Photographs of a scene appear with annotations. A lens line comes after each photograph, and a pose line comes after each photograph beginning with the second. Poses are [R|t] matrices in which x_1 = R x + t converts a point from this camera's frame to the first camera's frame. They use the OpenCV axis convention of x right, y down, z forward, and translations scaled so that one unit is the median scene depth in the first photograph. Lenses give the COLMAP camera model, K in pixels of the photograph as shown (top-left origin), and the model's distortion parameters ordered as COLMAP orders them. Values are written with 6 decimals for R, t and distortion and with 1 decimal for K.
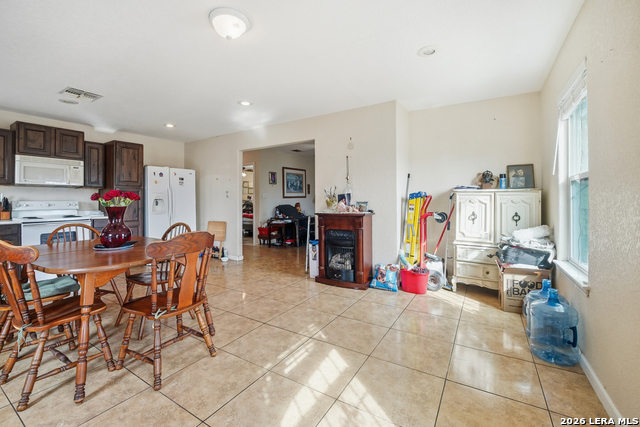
lens RADIAL K [[273.8, 0, 315.1], [0, 273.8, 196.7], [0, 0, 1]] dist [-0.005354, -0.000272]
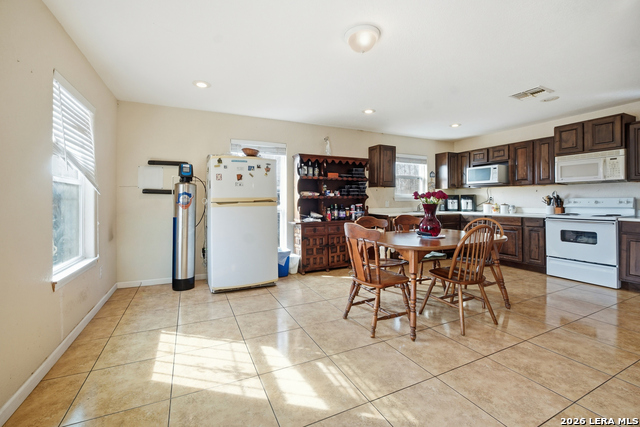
lens RADIAL K [[273.8, 0, 319.0], [0, 273.8, 201.3], [0, 0, 1]] dist [-0.005354, -0.000272]
pose [[-0.536349, 0.008547, -0.843953, 0.665344], [0.020060, 0.999795, -0.002623, 0.020329], [0.843758, -0.018336, -0.536410, 1.357432]]
